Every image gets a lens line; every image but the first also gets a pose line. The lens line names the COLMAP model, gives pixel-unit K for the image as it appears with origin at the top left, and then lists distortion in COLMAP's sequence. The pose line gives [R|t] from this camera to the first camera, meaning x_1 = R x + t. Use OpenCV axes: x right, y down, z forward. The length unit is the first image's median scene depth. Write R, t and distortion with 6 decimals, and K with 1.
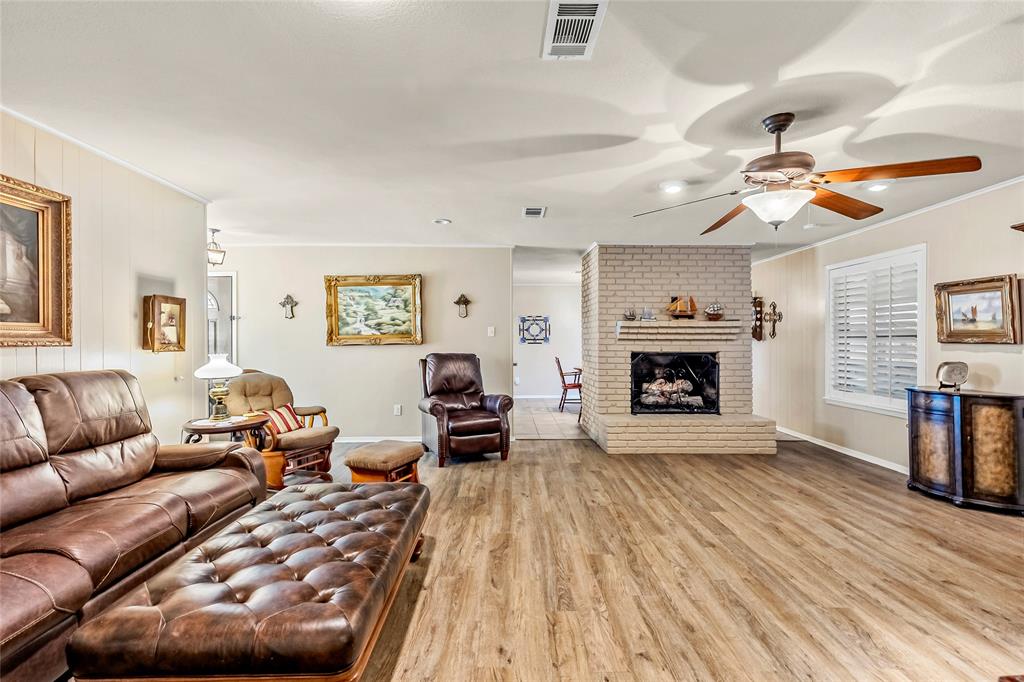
lens RADIAL K [[465.2, 0, 506.9], [0, 465.2, 338.4], [0, 0, 1]] dist [0.001642, -0.001237]
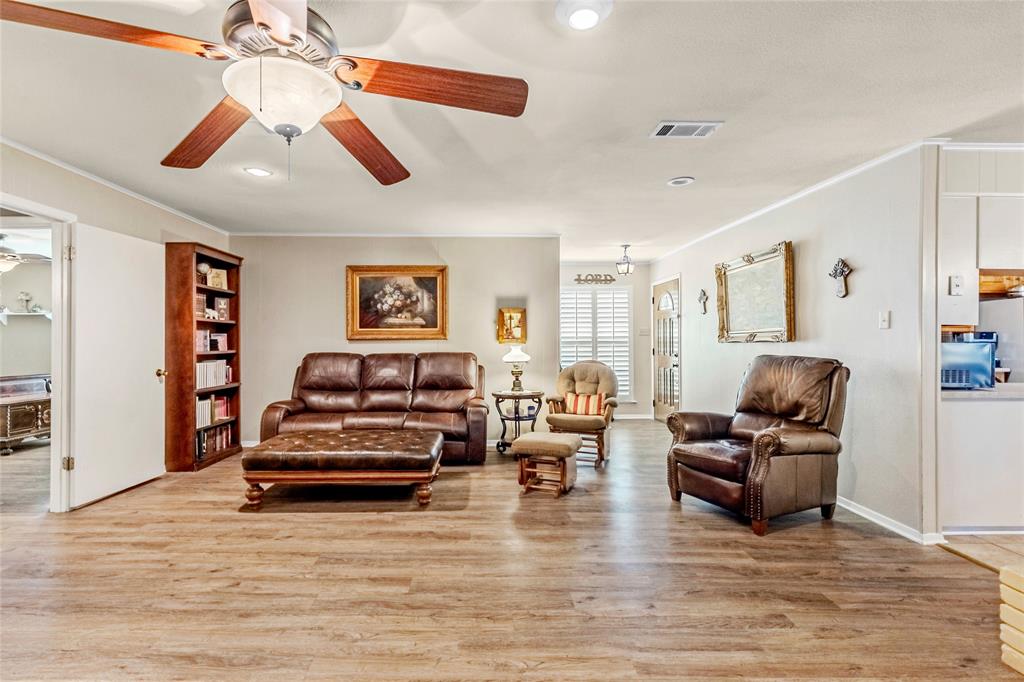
lens RADIAL K [[481.9, 0, 505.6], [0, 481.9, 339.2], [0, 0, 1]] dist [0.002435, 0.000737]
pose [[0.004347, 0.008045, -0.999958, 1.109974], [0.004761, 0.999956, 0.008066, 0.000738], [0.999979, -0.004796, 0.004309, 1.194178]]
